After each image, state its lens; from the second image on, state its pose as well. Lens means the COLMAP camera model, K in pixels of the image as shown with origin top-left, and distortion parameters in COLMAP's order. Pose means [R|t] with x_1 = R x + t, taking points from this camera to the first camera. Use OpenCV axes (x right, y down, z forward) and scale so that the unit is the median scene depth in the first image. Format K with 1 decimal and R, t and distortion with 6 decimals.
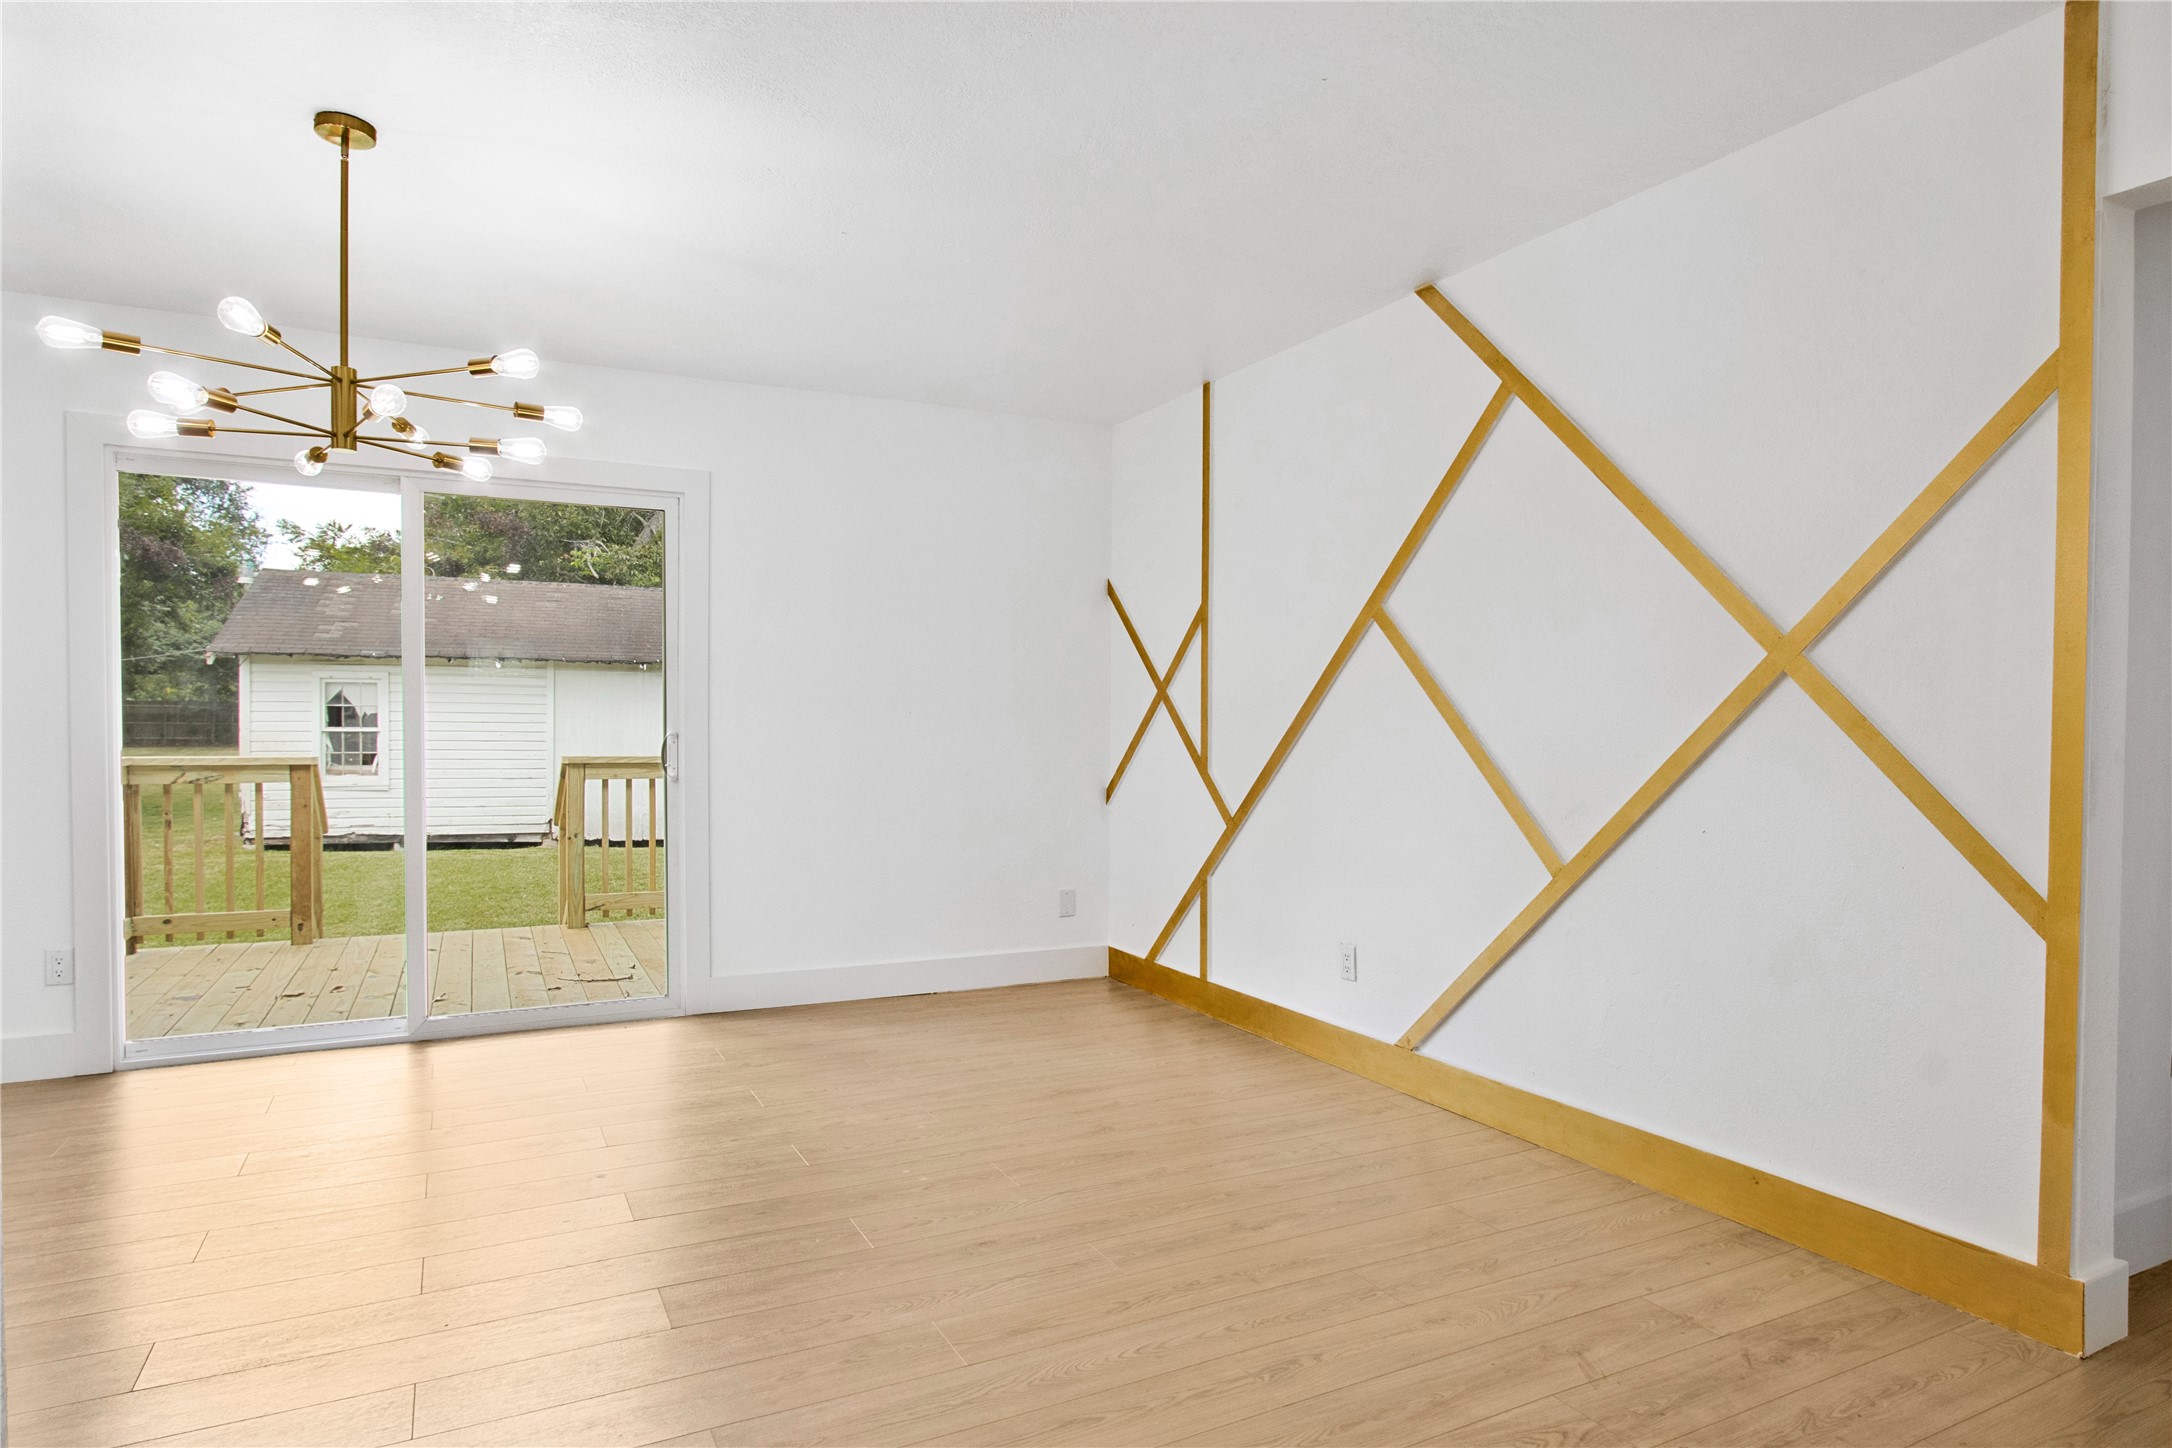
lens RADIAL K [[1208.4, 0, 1068.5], [0, 1208.4, 744.4], [0, 0, 1]] dist [-0.019710, 0.003764]
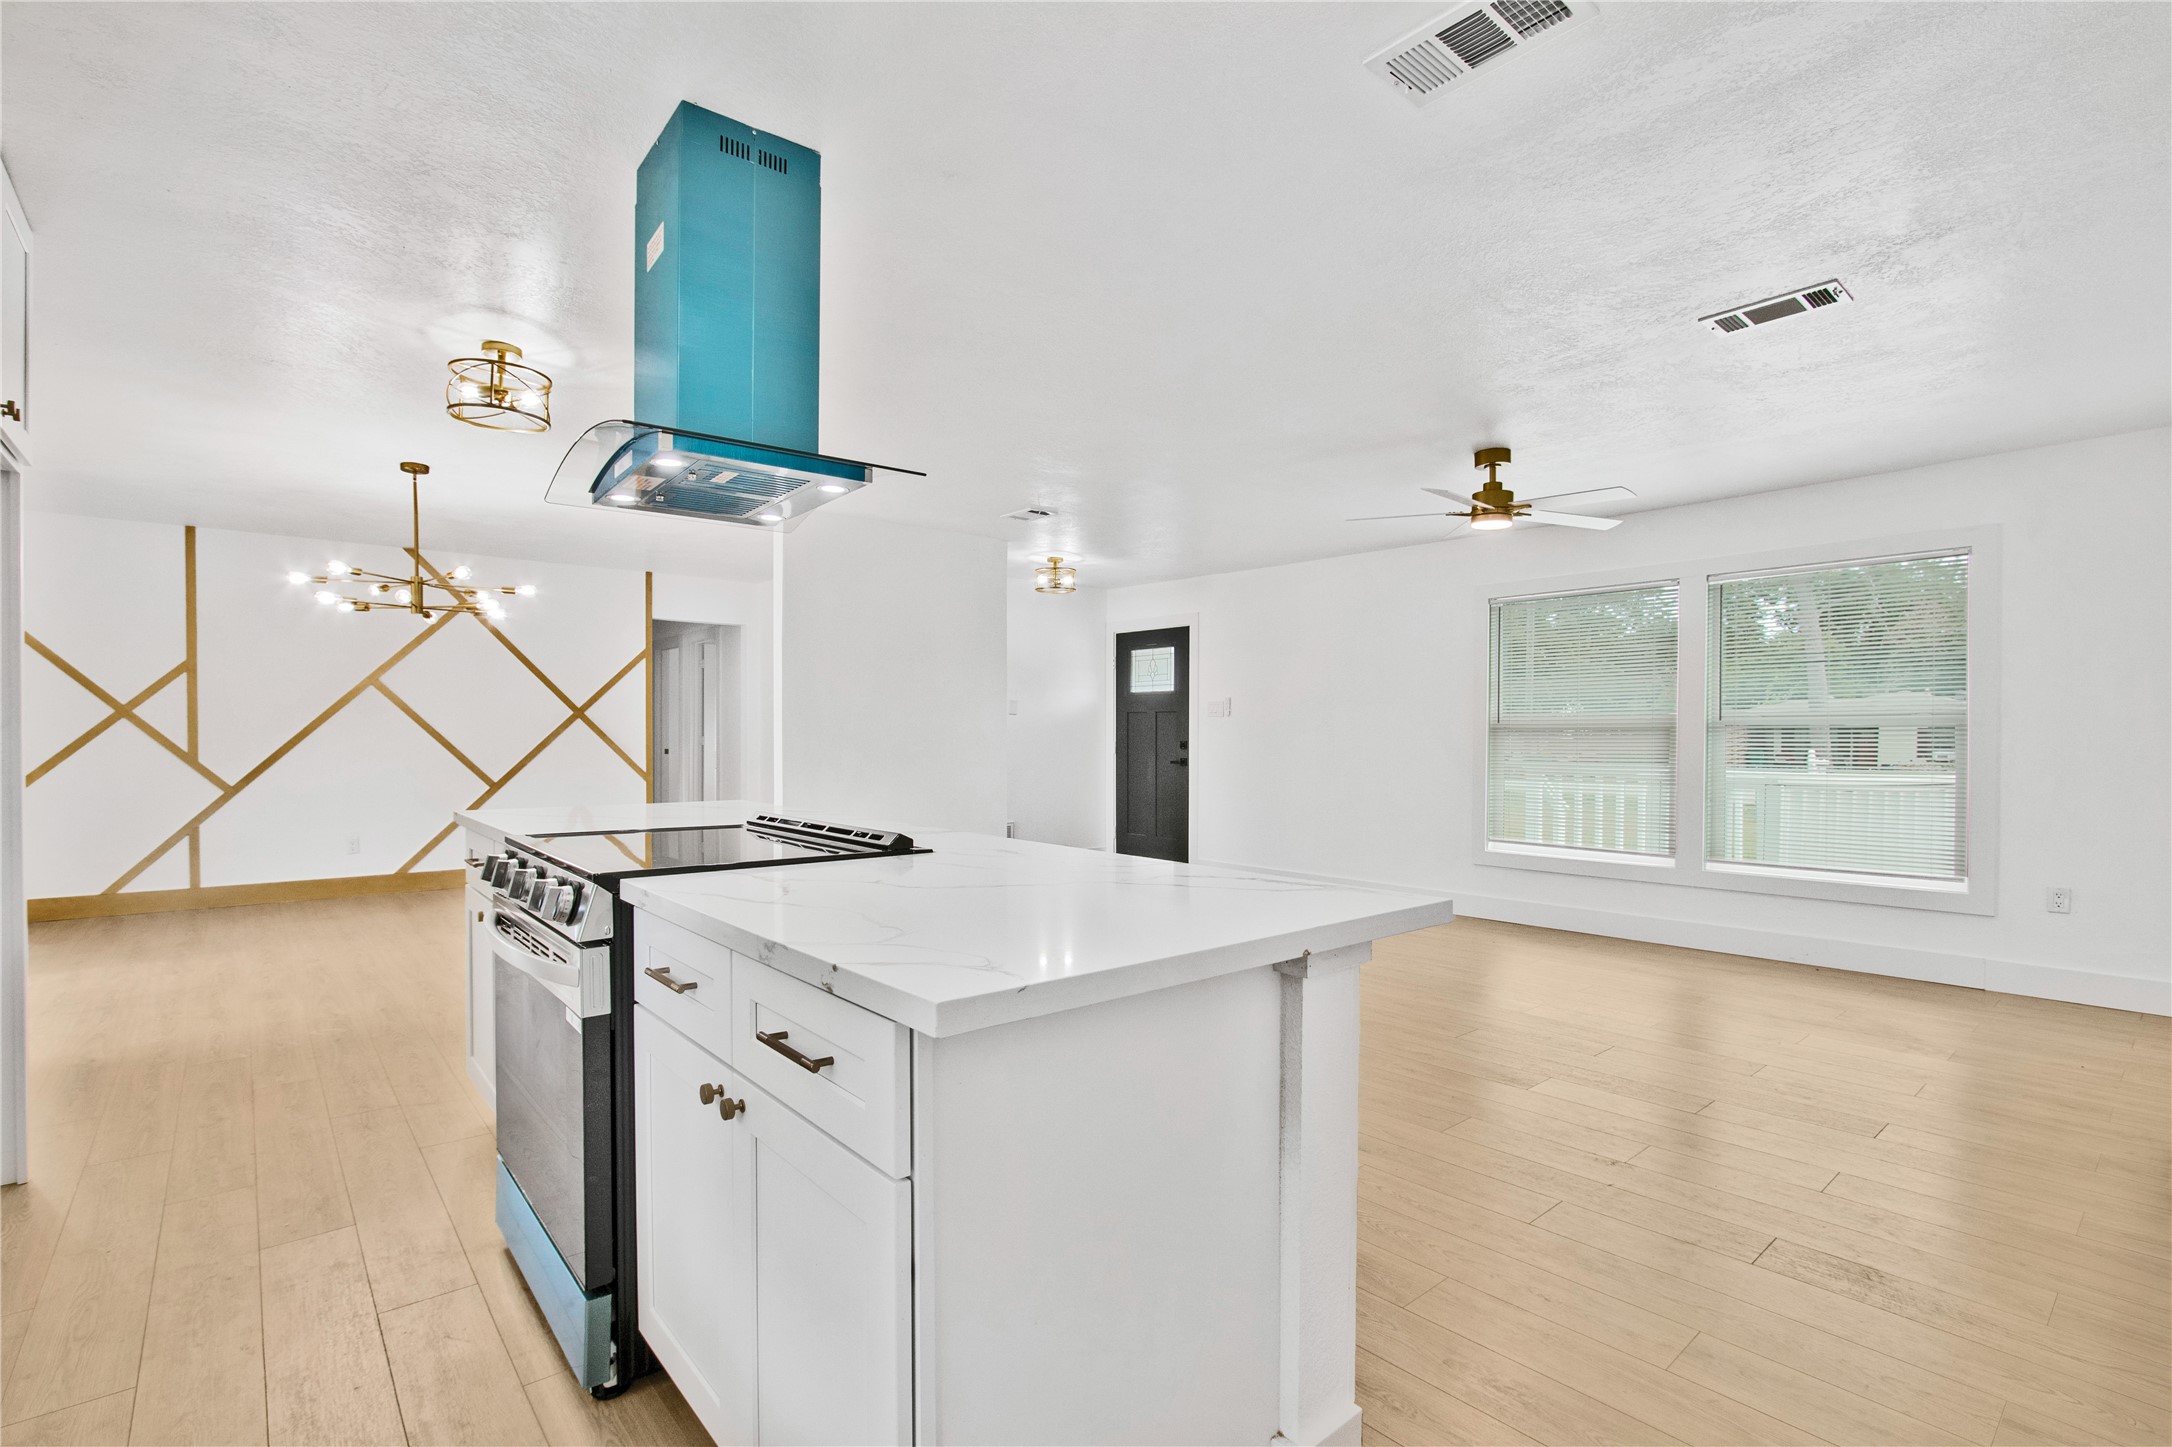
lens RADIAL K [[1008.5, 0, 1082.6], [0, 1008.5, 746.1], [0, 0, 1]] dist [-0.023929, 0.004704]
pose [[-0.232851, -0.022148, 0.972260, -1.105025], [0.010675, 0.999622, 0.025328, -0.014724], [-0.972454, 0.016277, -0.232526, 0.098120]]
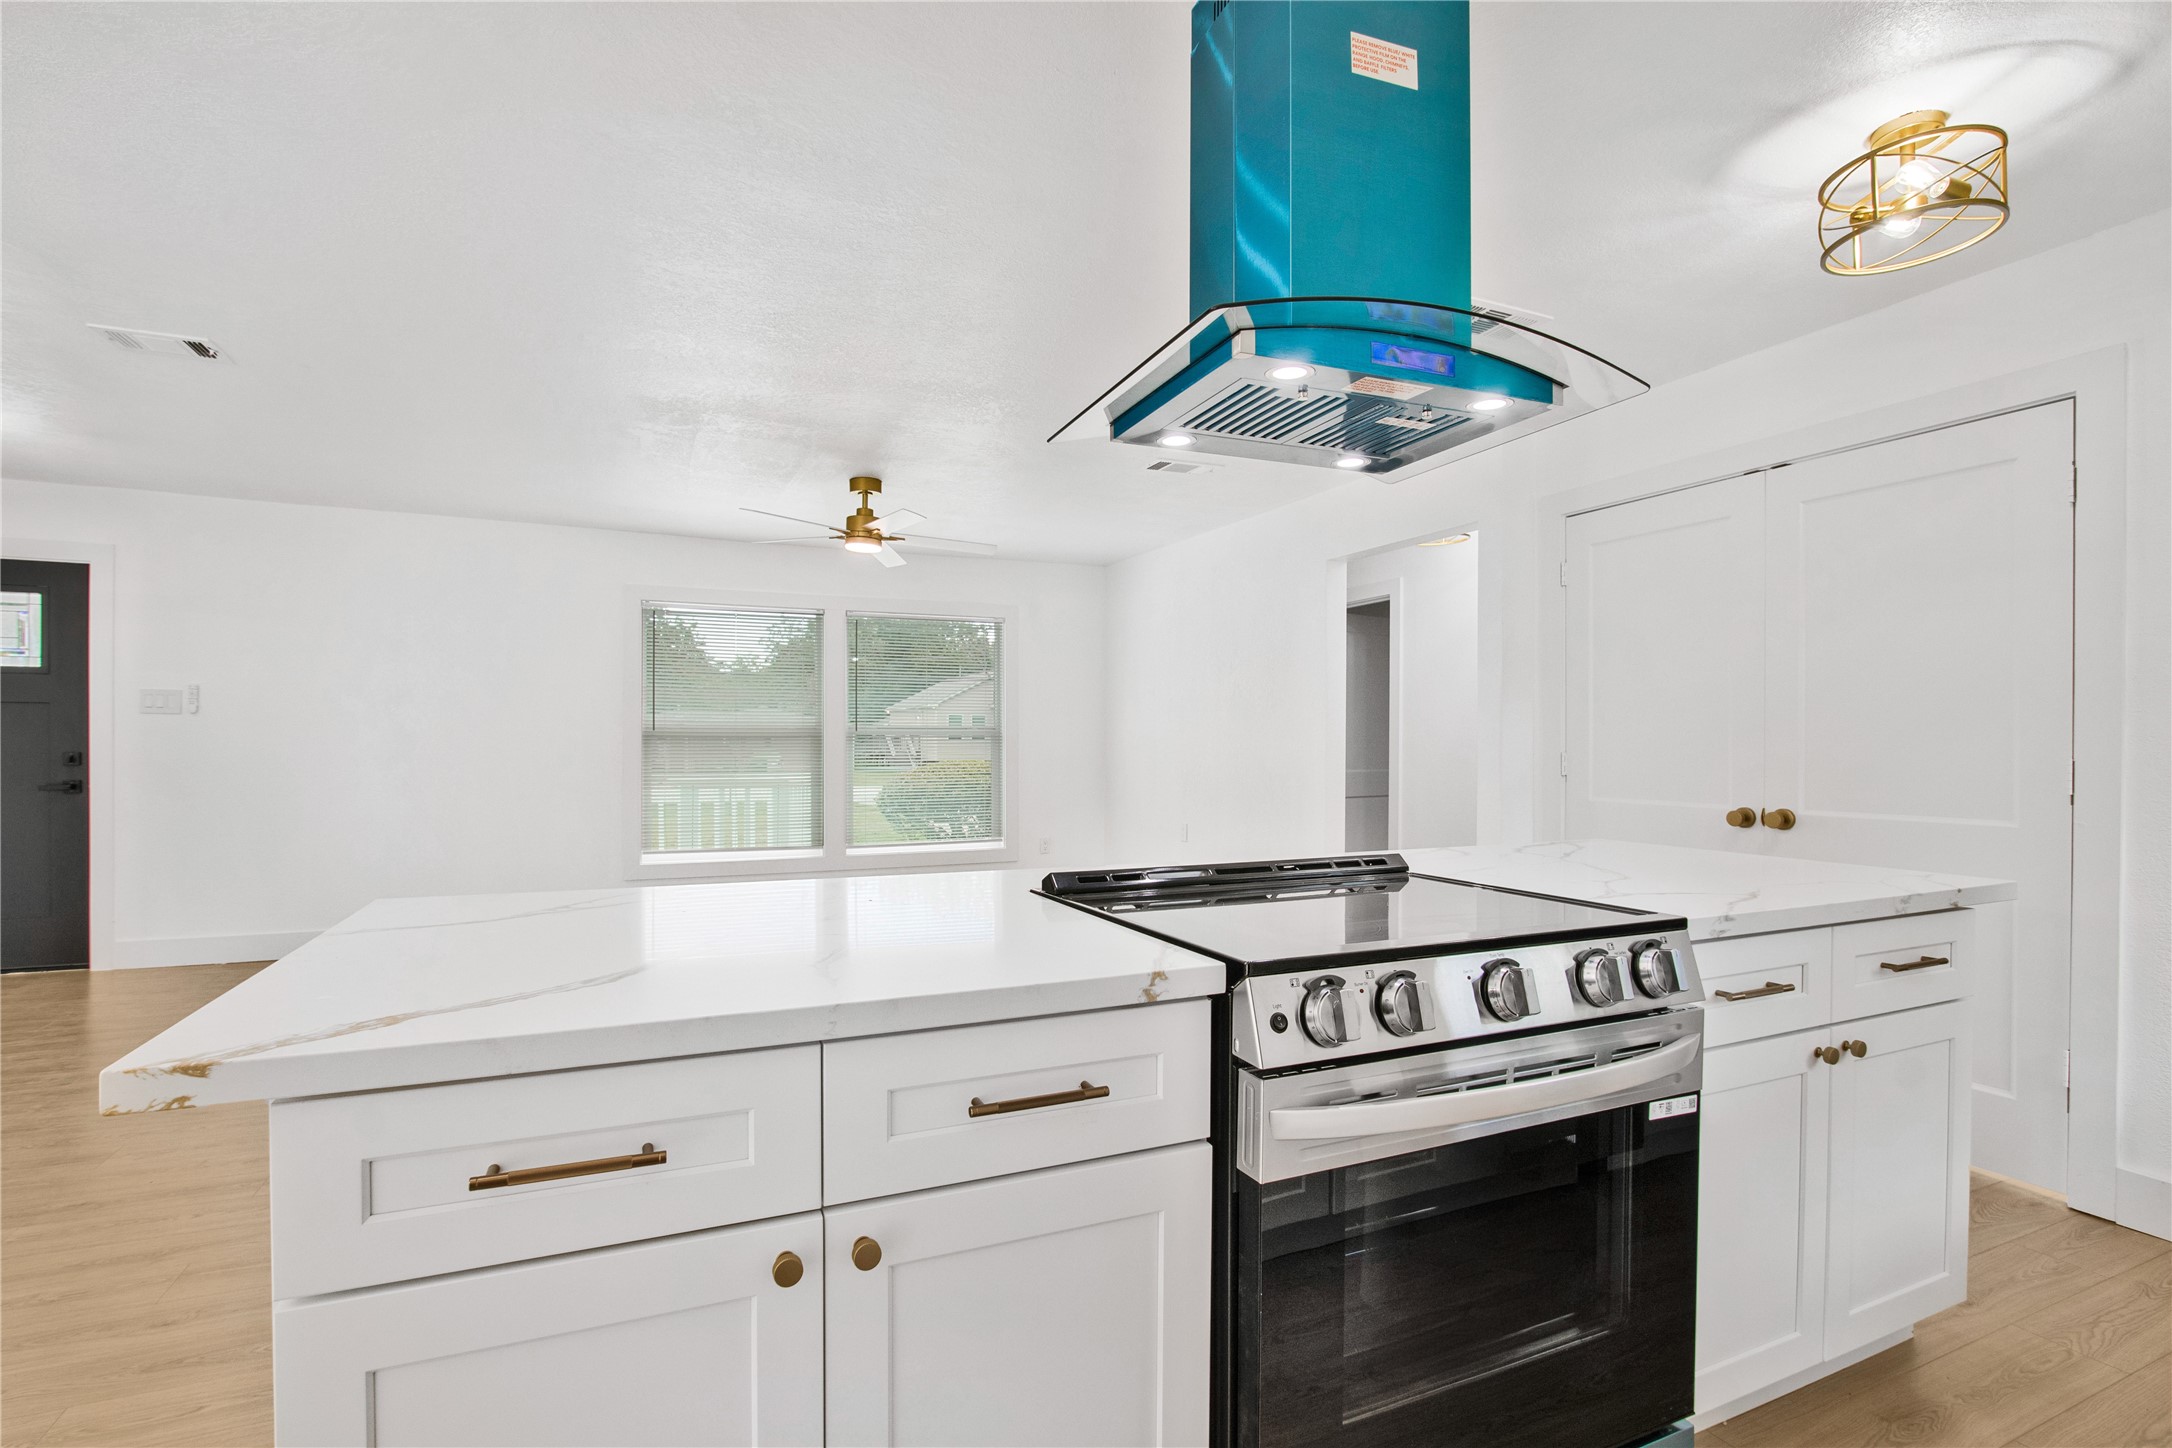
lens RADIAL K [[1008.5, 0, 1073.3], [0, 1008.5, 737.1], [0, 0, 1]] dist [-0.023929, 0.004704]
pose [[-0.998281, -0.011321, 0.057501, -0.687521], [-0.010756, 0.999891, 0.010128, -0.015036], [-0.057610, 0.009492, -0.998294, 0.398957]]
